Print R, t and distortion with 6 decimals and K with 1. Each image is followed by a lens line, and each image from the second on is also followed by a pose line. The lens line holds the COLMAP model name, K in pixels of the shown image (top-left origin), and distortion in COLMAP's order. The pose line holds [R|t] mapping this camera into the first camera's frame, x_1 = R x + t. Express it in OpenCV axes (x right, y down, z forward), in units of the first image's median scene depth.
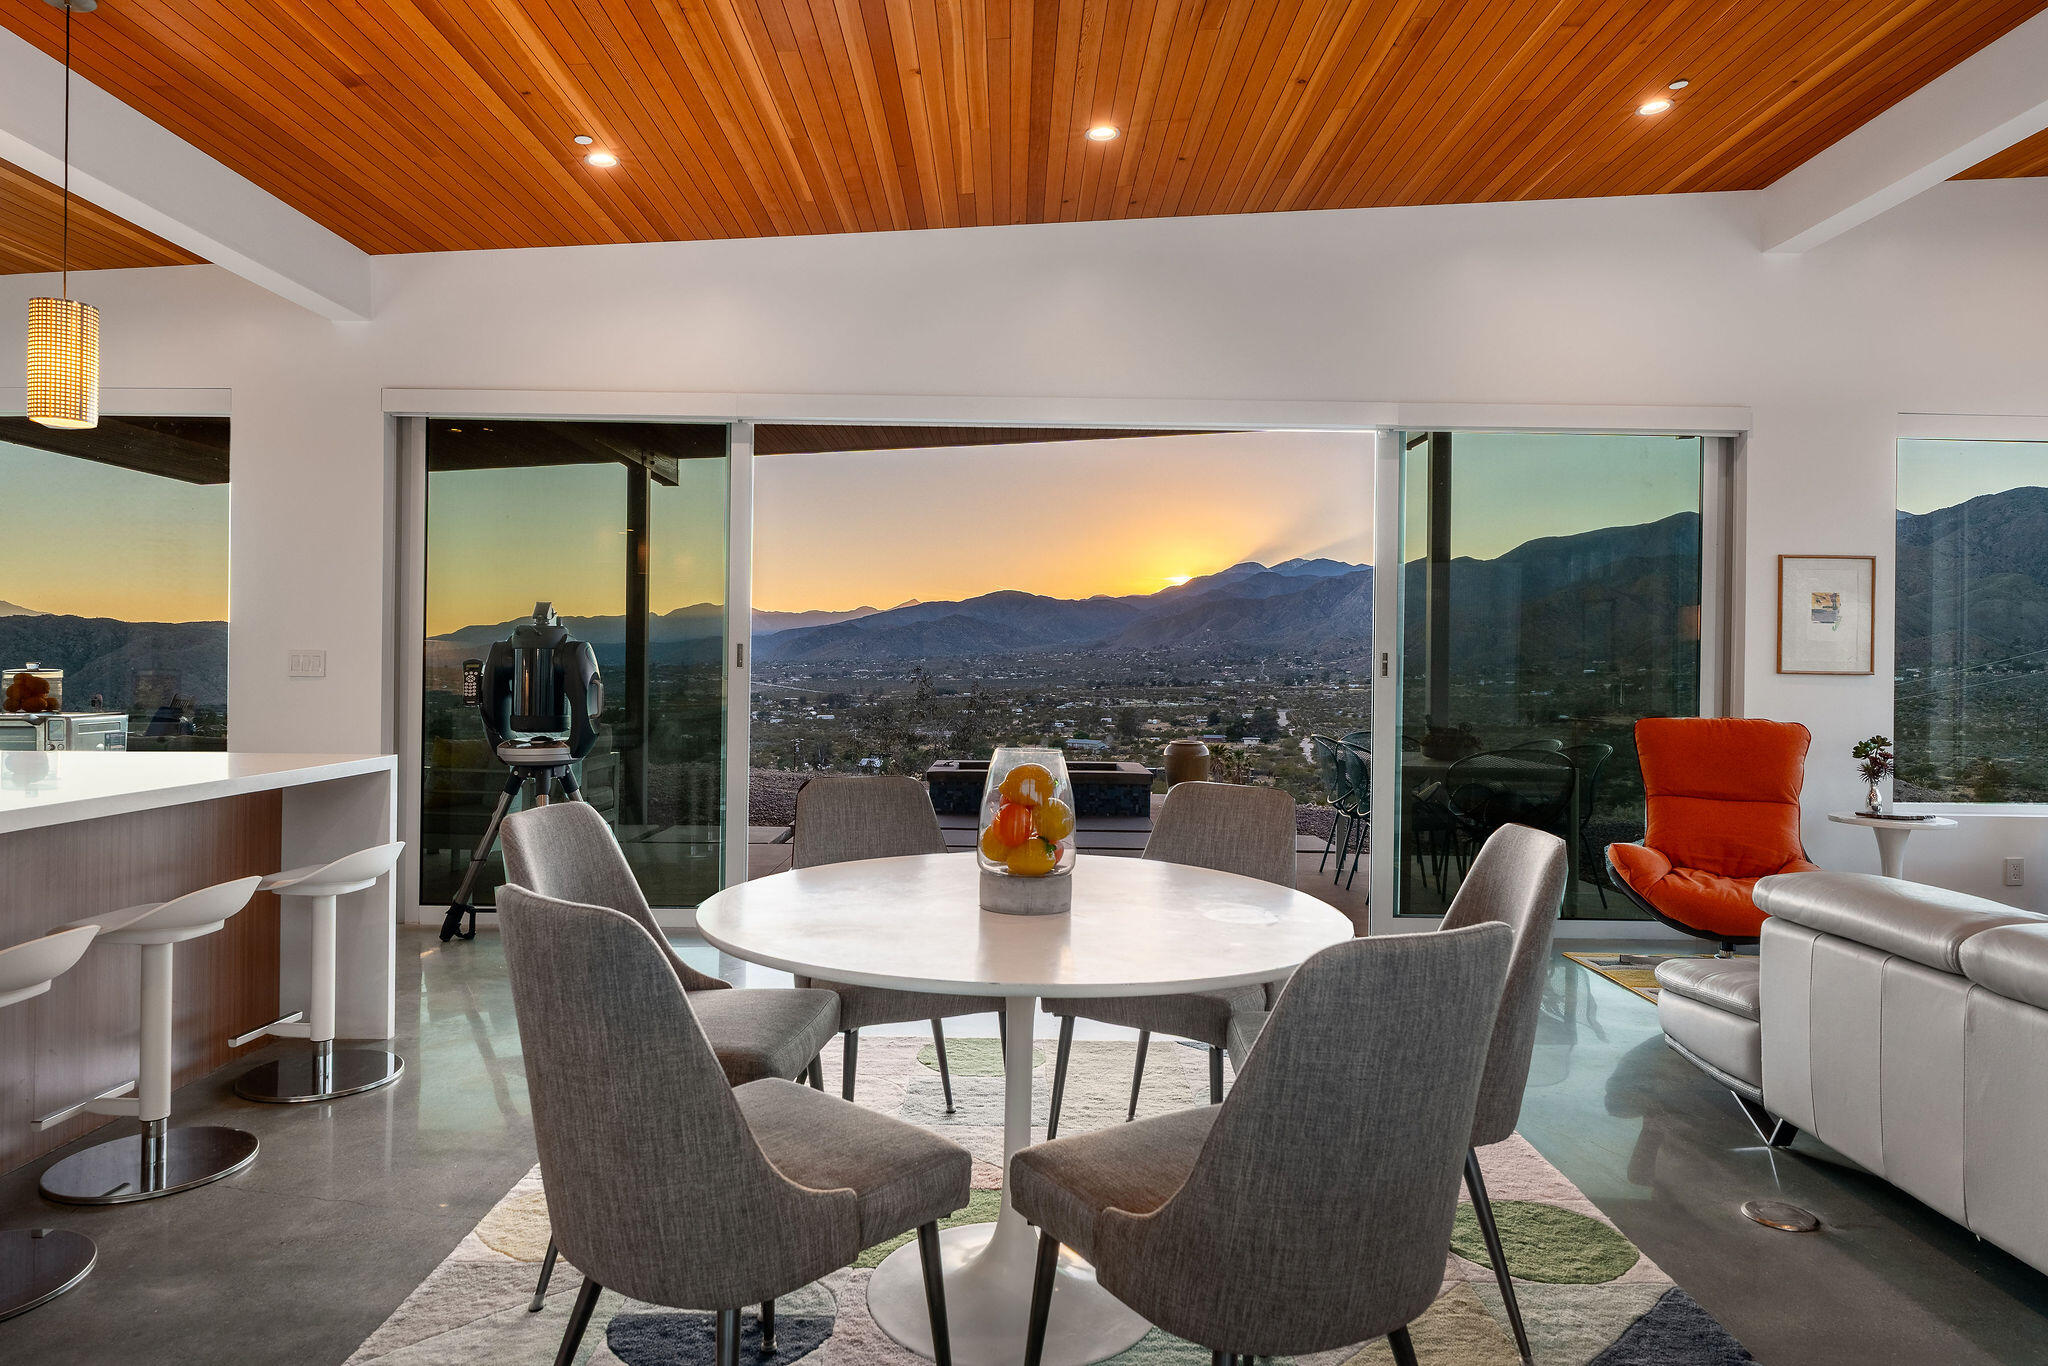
lens RADIAL K [[1236.5, 0, 1027.9], [0, 1236.5, 659.0], [0, 0, 1]] dist [0.002975, -0.001922]
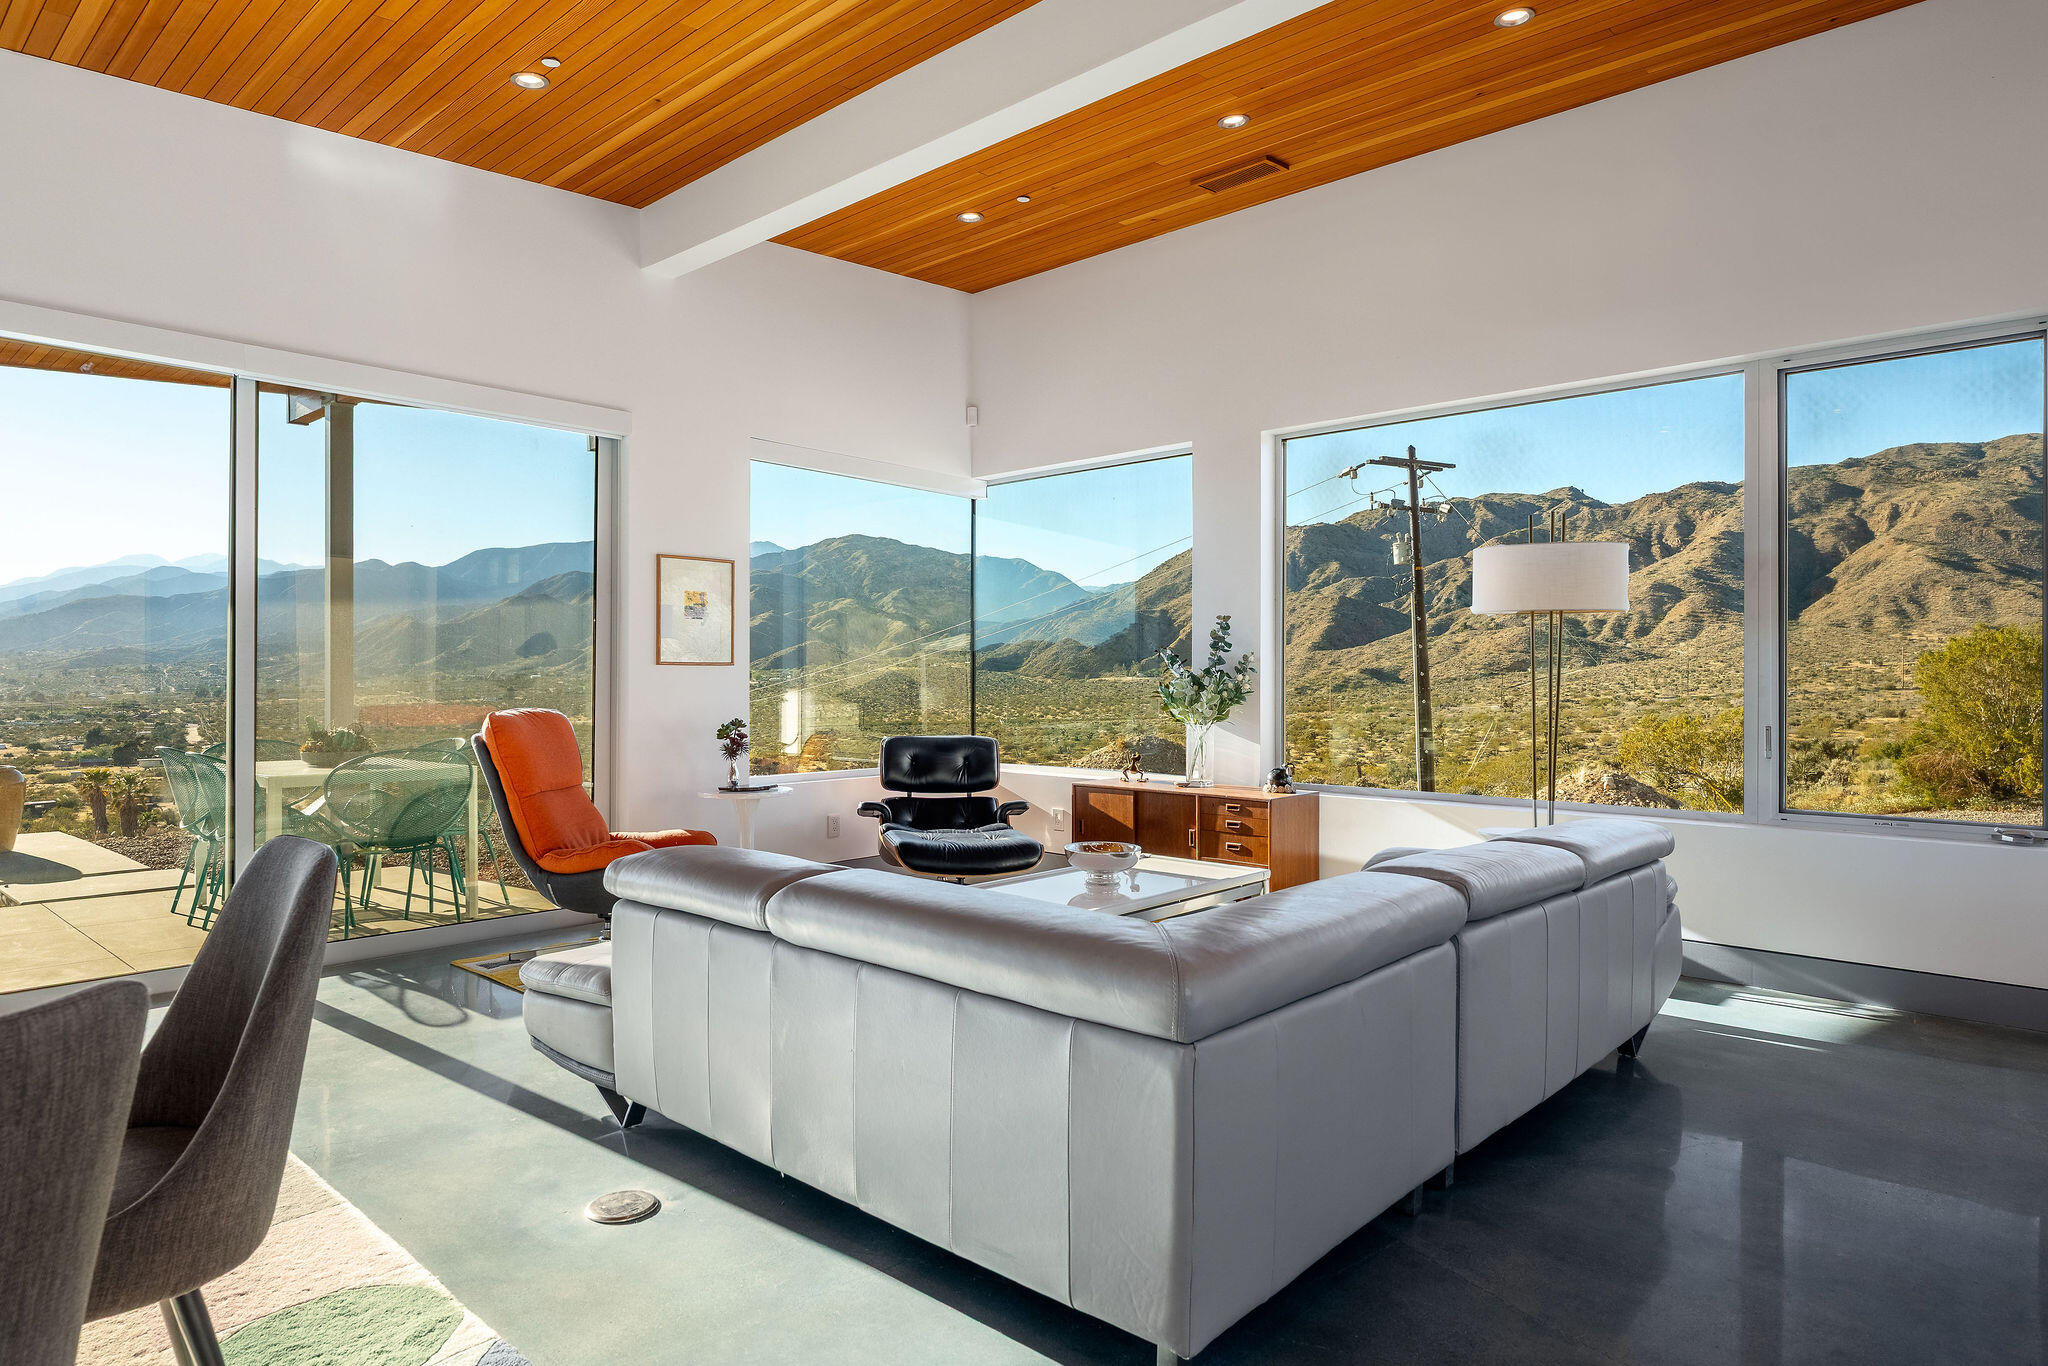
lens RADIAL K [[1182.2, 0, 1014.4], [0, 1182.2, 687.5], [0, 0, 1]] dist [-0.005349, -0.000657]
pose [[0.687180, -0.019361, 0.726229, 0.076319], [0.005443, 0.999754, 0.021502, 0.011797], [-0.726467, -0.010823, 0.687116, 0.071258]]
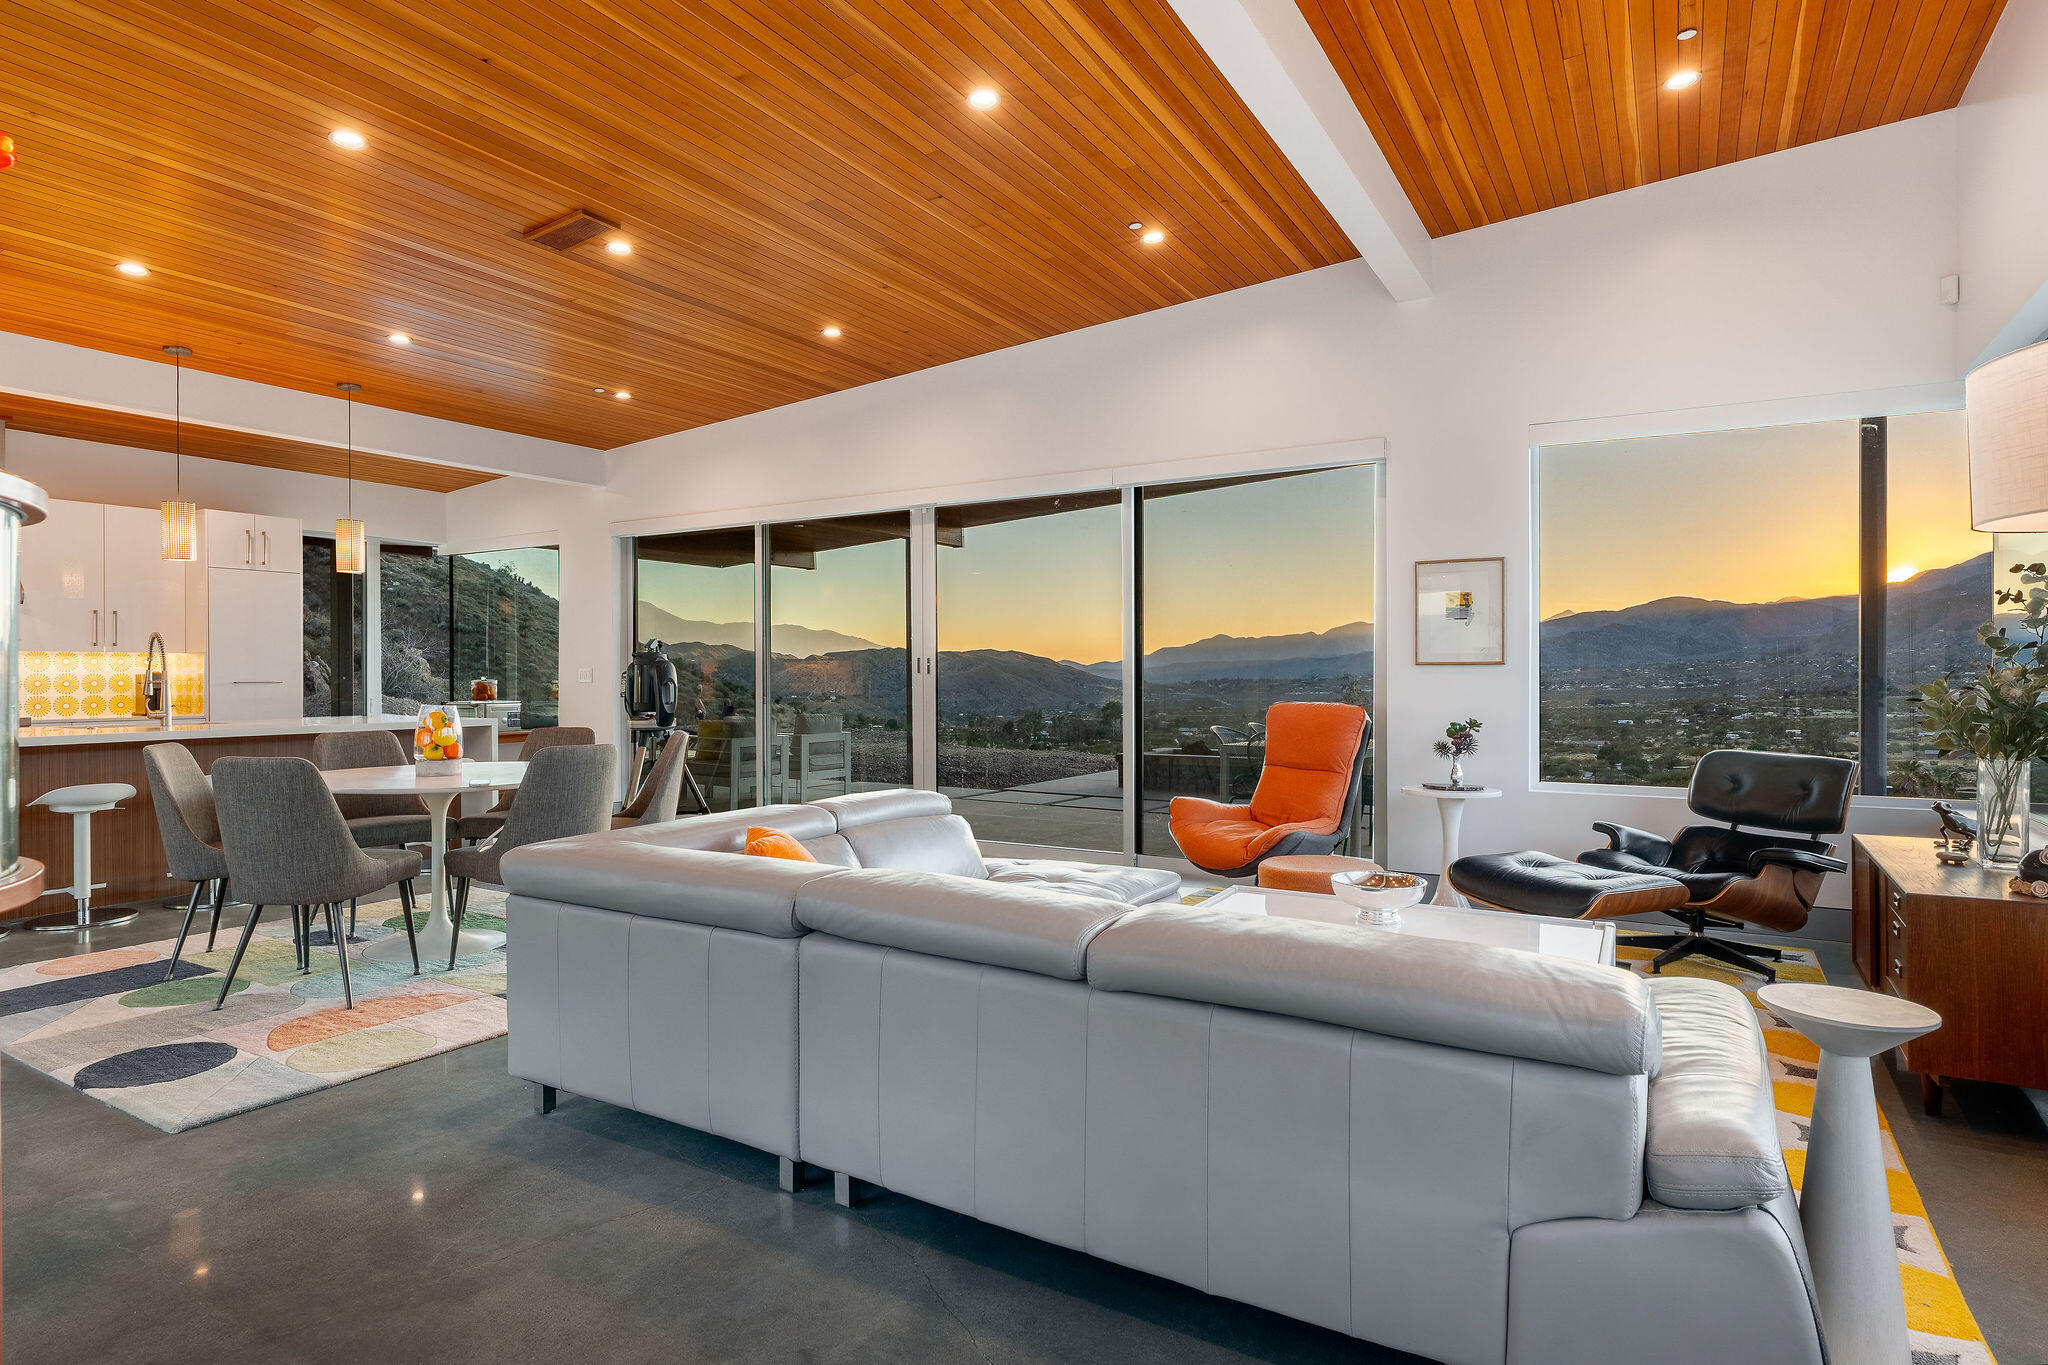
lens RADIAL K [[1094.2, 0, 1030.6], [0, 1094.2, 688.2], [0, 0, 1]] dist [0.008380, -0.001299]
pose [[0.853989, -0.008308, -0.520224, 0.873962], [0.015496, 0.999835, 0.009471, 0.019172], [0.520060, -0.016150, 0.853977, -0.063909]]
